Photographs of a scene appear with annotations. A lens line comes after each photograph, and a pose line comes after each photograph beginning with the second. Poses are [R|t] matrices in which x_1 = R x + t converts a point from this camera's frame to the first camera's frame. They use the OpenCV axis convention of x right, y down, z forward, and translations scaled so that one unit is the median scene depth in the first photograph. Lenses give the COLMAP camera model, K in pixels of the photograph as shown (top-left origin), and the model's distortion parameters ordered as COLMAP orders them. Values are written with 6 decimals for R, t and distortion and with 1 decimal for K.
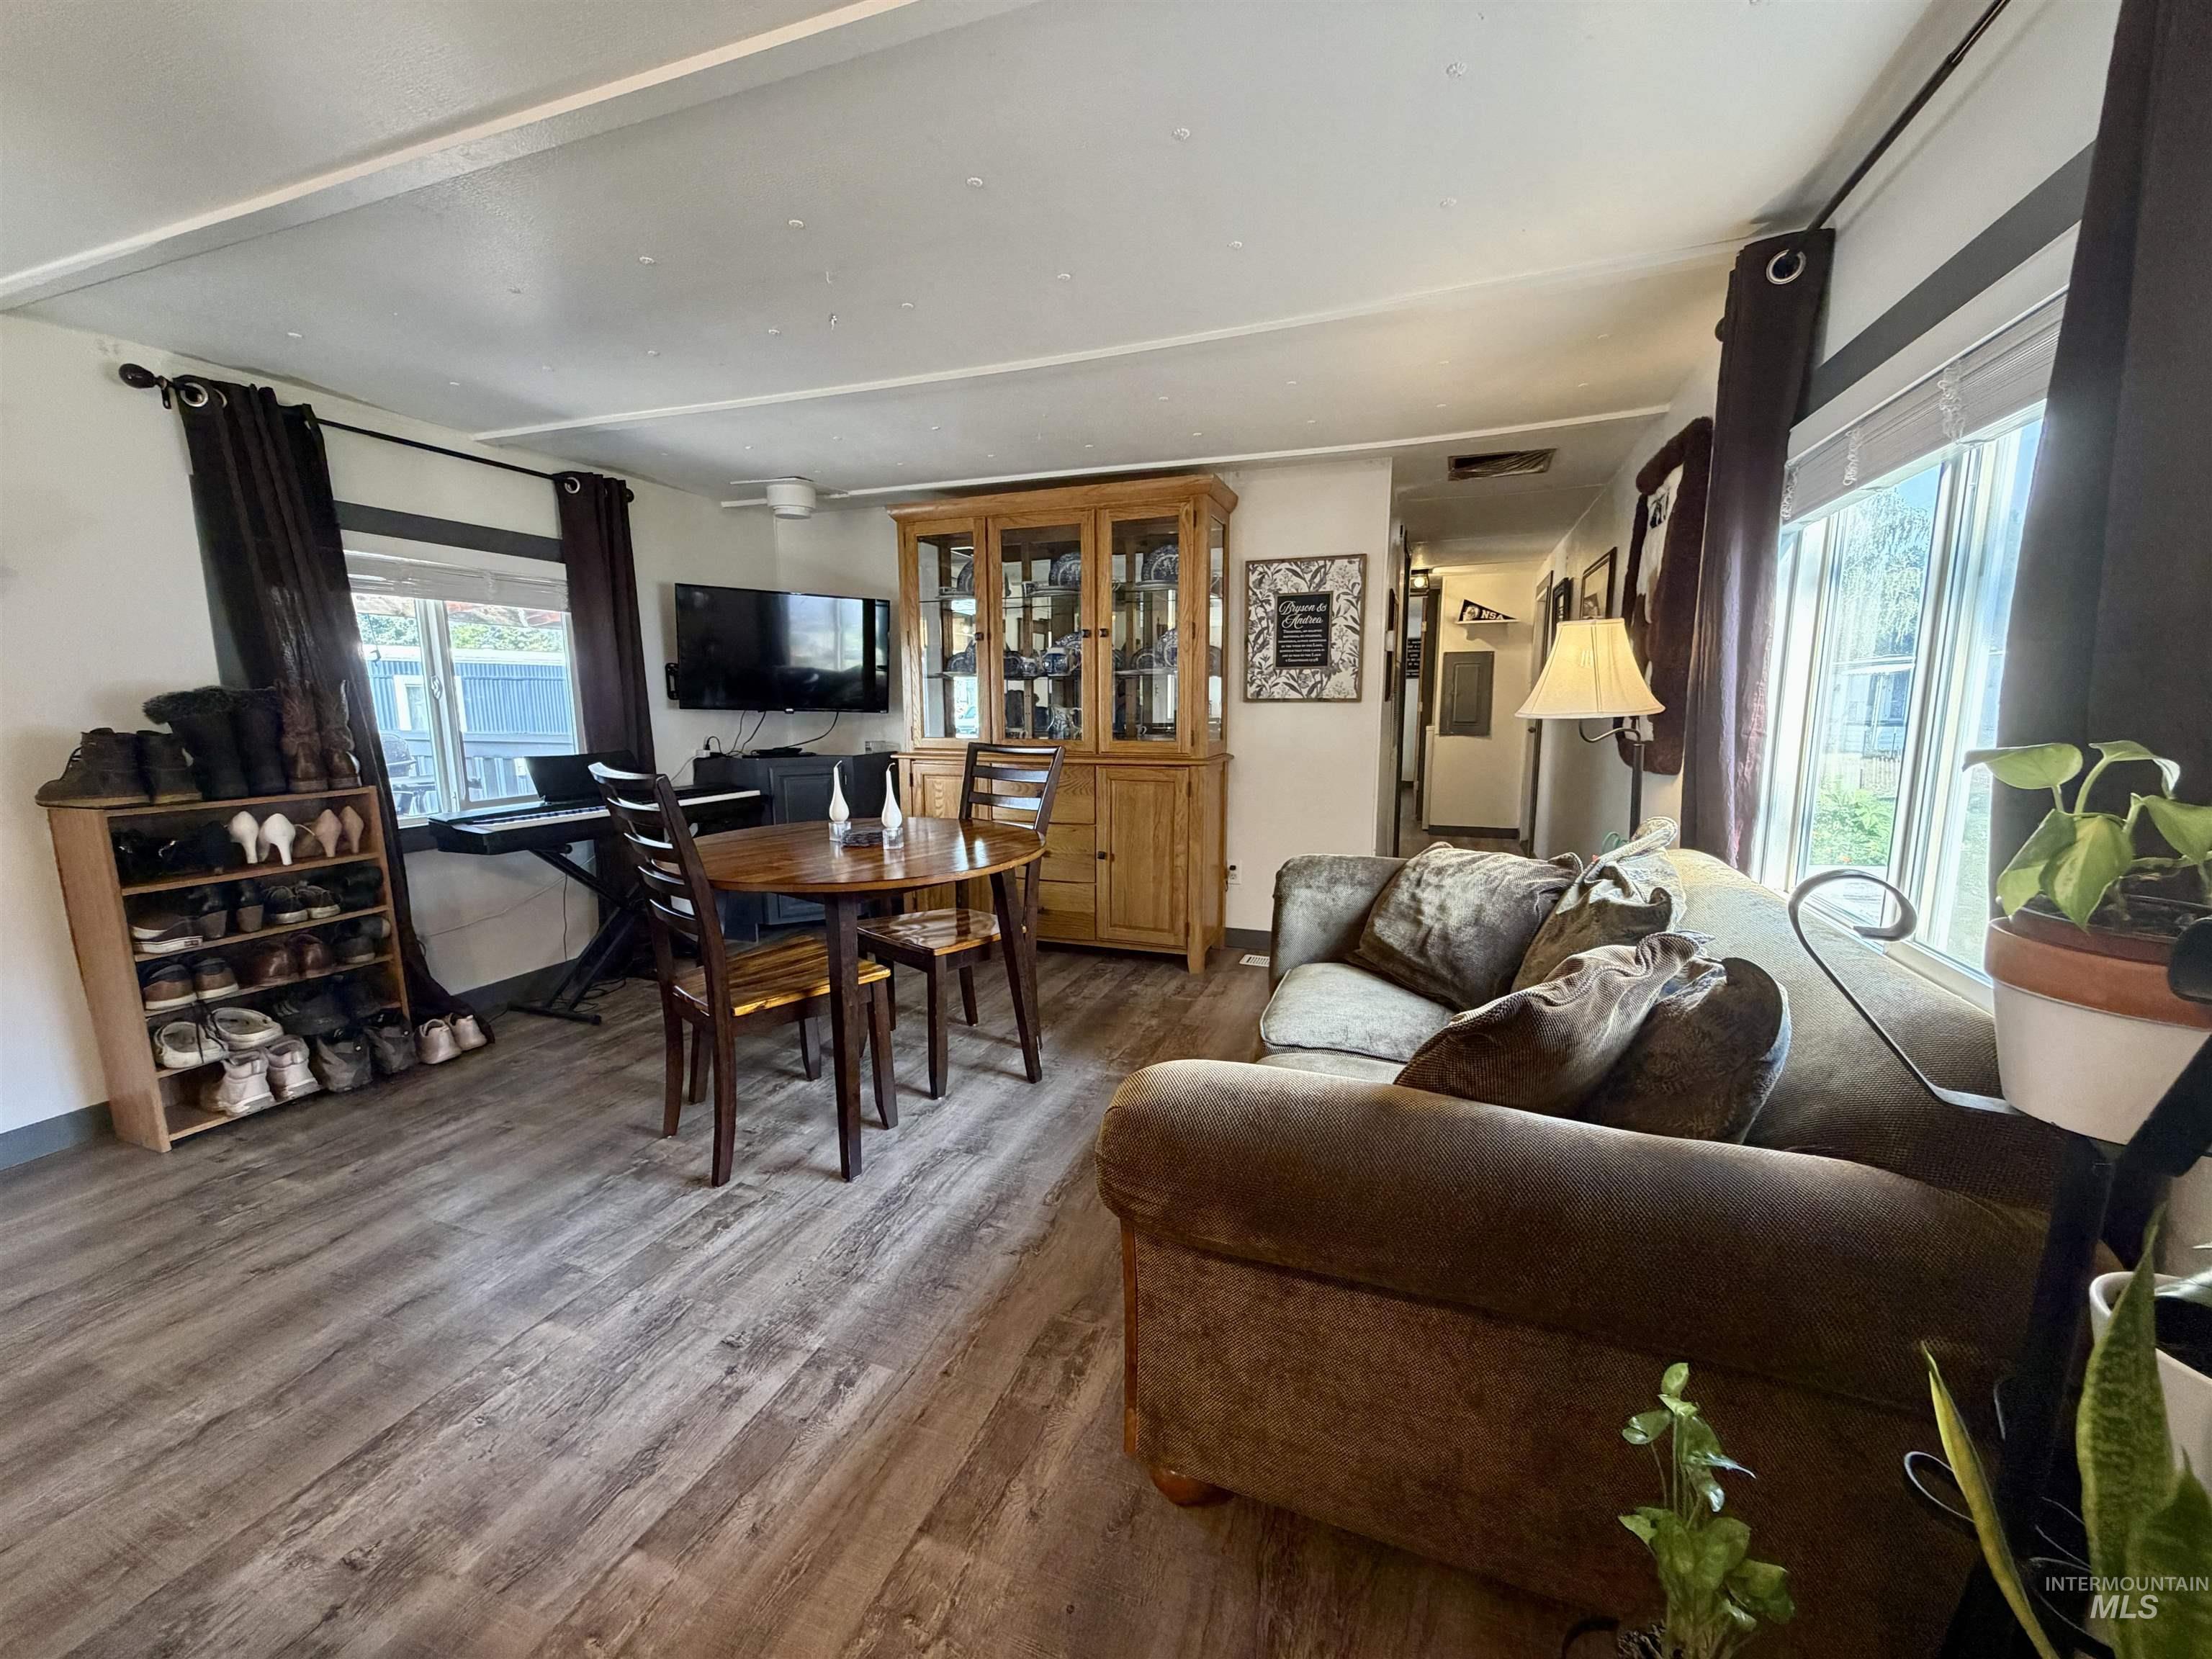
lens RADIAL K [[888.2, 0, 1100.8], [0, 888.2, 832.0], [0, 0, 1]] dist [0.001209, 0.000106]
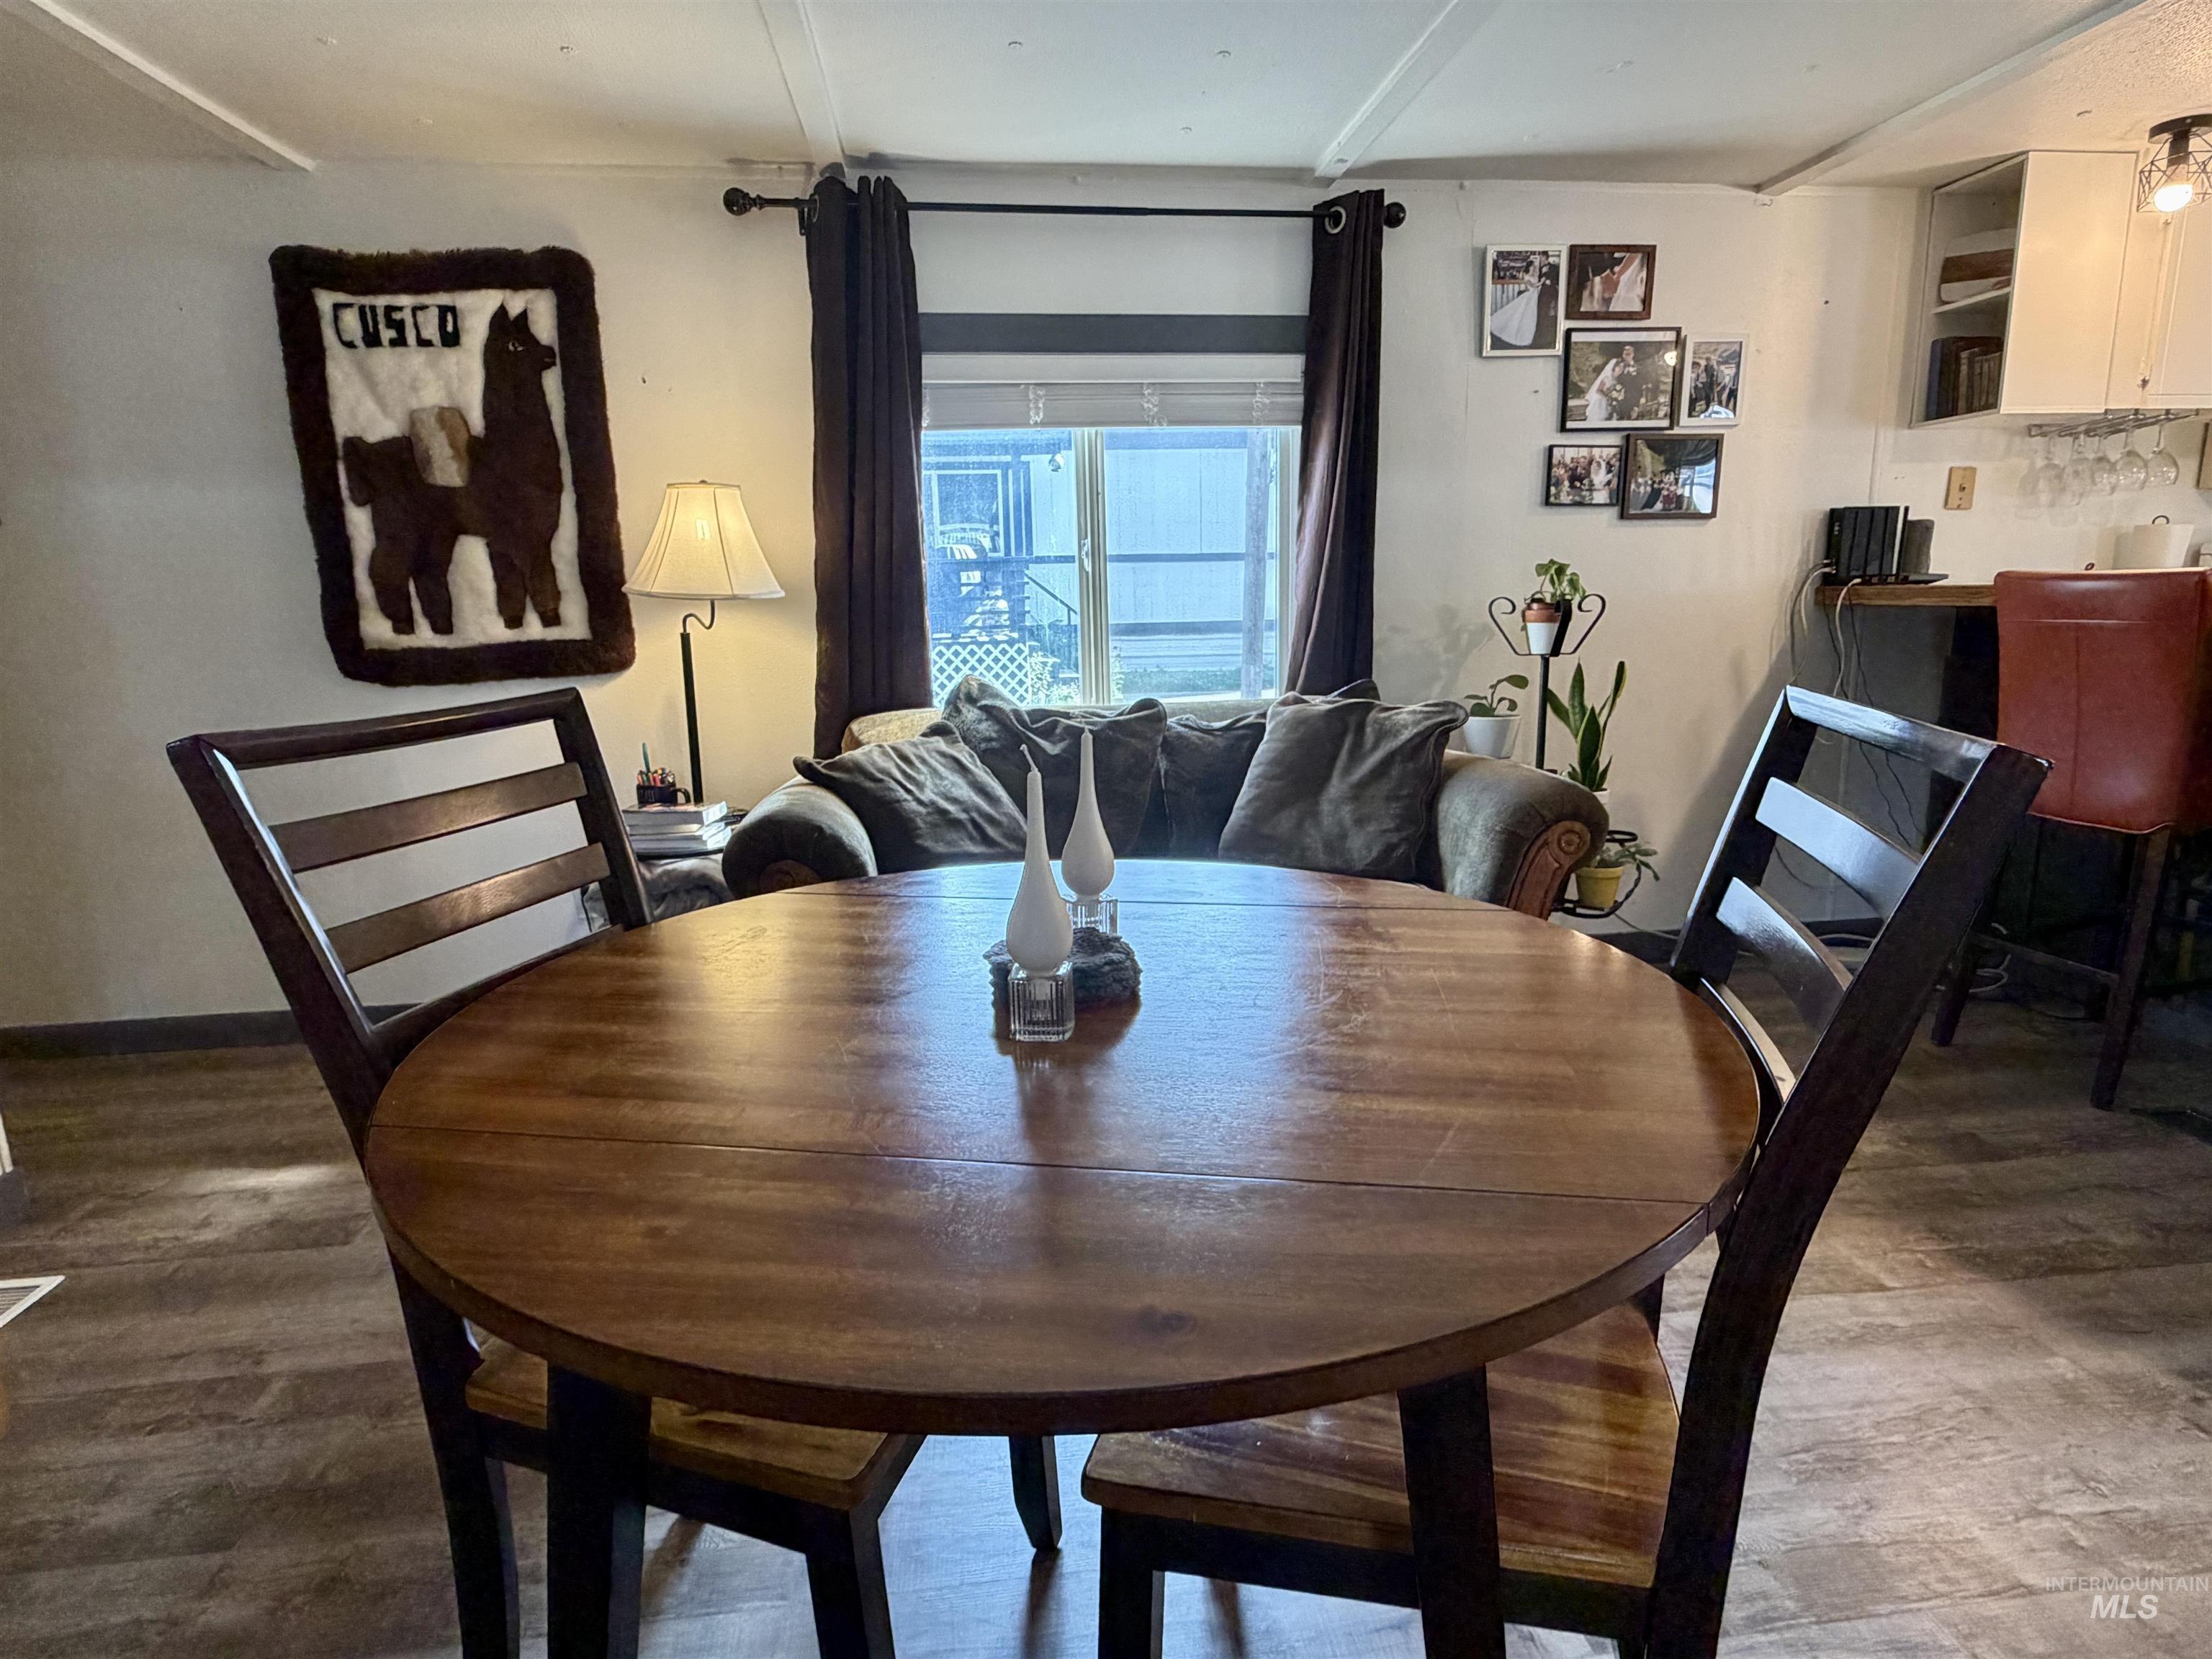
lens RADIAL K [[1184.0, 0, 1107.3], [0, 1184.0, 836.8], [0, 0, 1]] dist [0.000556, -0.000232]
pose [[-0.468360, -0.162467, 0.868472, -0.530548], [0.162084, 0.950468, 0.265217, -0.123391], [-0.868543, 0.264982, -0.418828, 0.973990]]
